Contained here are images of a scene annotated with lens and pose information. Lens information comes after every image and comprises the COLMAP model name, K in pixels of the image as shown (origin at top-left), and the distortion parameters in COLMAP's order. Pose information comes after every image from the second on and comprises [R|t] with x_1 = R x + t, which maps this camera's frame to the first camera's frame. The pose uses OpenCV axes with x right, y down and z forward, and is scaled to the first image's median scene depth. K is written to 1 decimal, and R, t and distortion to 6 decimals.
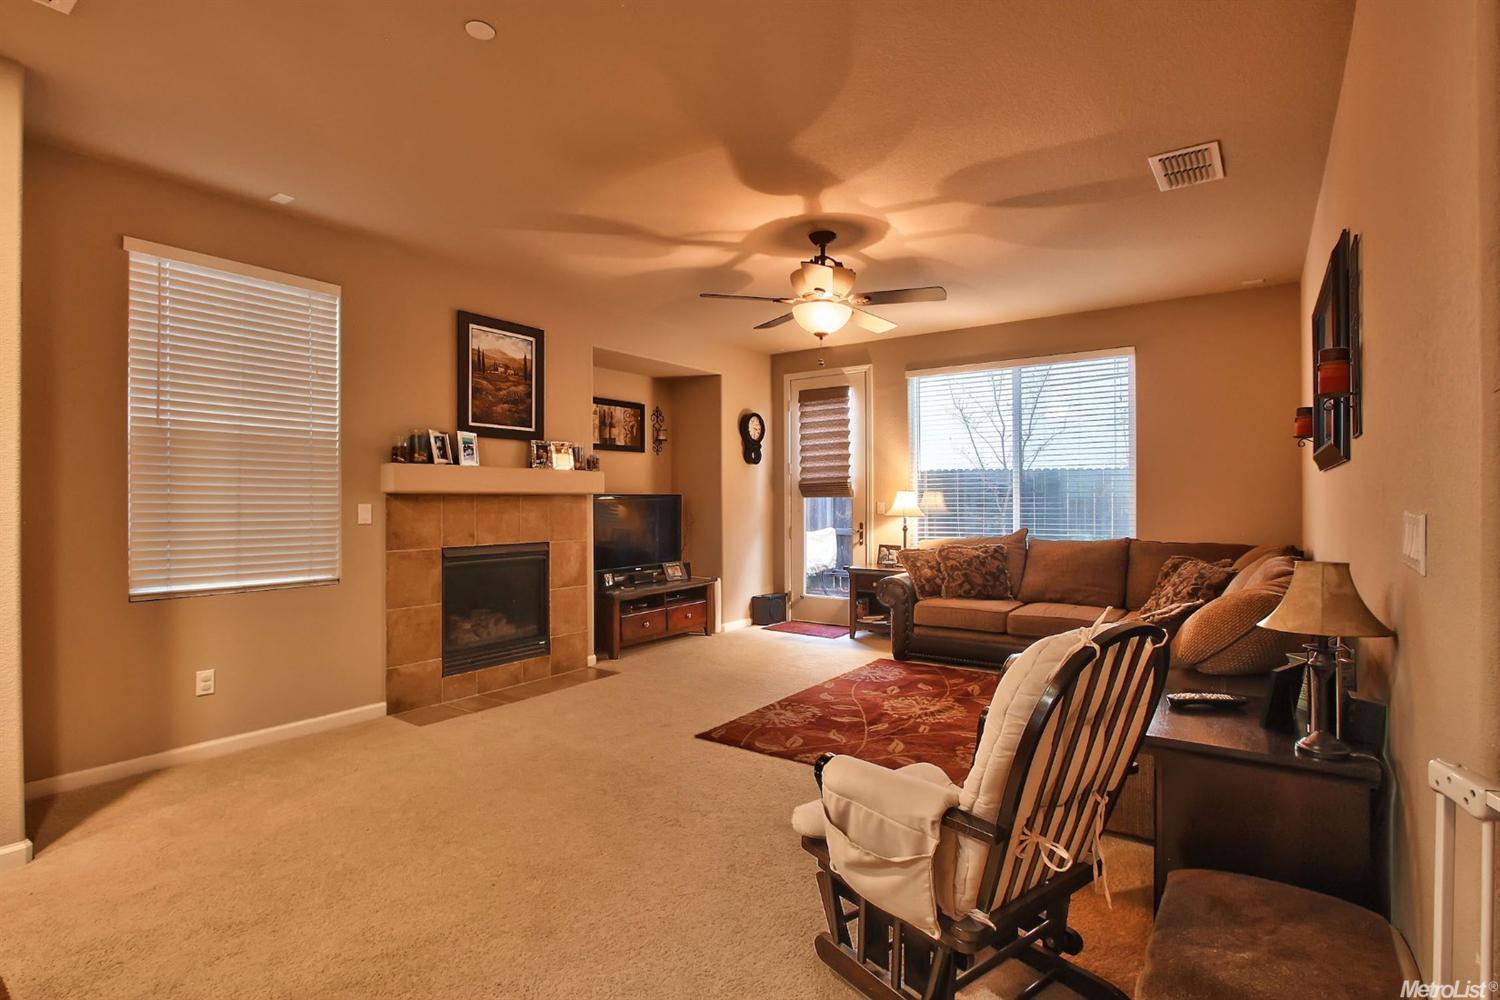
lens RADIAL K [[687.8, 0, 792.1], [0, 687.8, 497.0], [0, 0, 1]] dist [-0.024765, 0.005067]
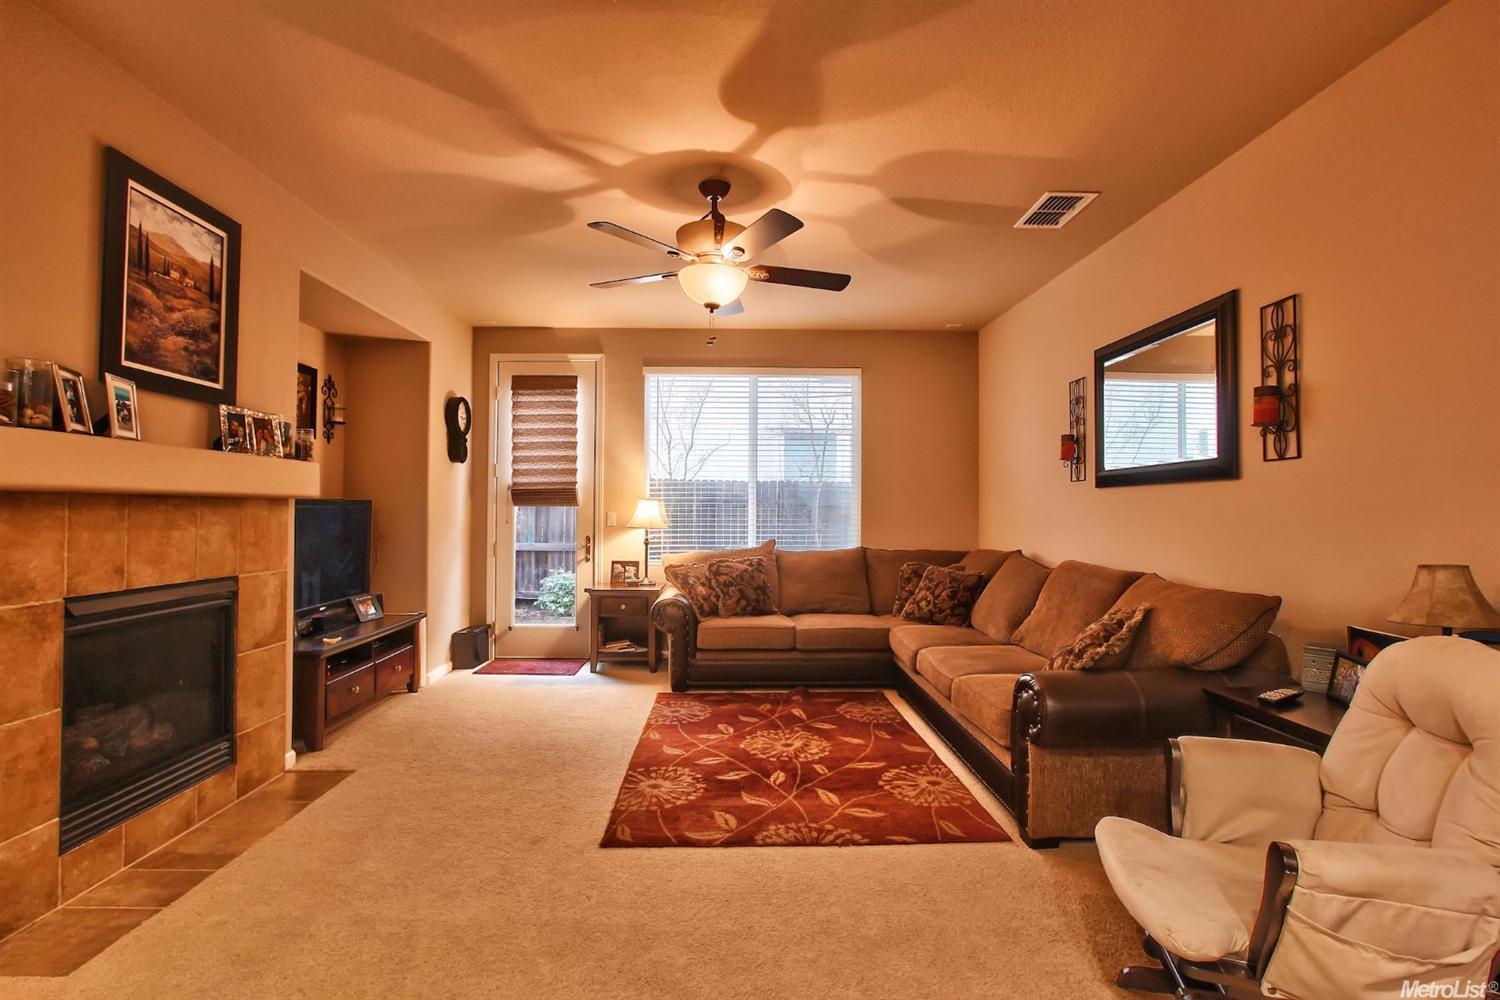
lens RADIAL K [[687.8, 0, 741.2], [0, 687.8, 494.6], [0, 0, 1]] dist [-0.024765, 0.005067]
pose [[0.832441, 0.018510, 0.553804, -0.323692], [-0.008403, 0.999749, -0.020784, 0.002898], [-0.554050, 0.012648, 0.832387, 0.263174]]
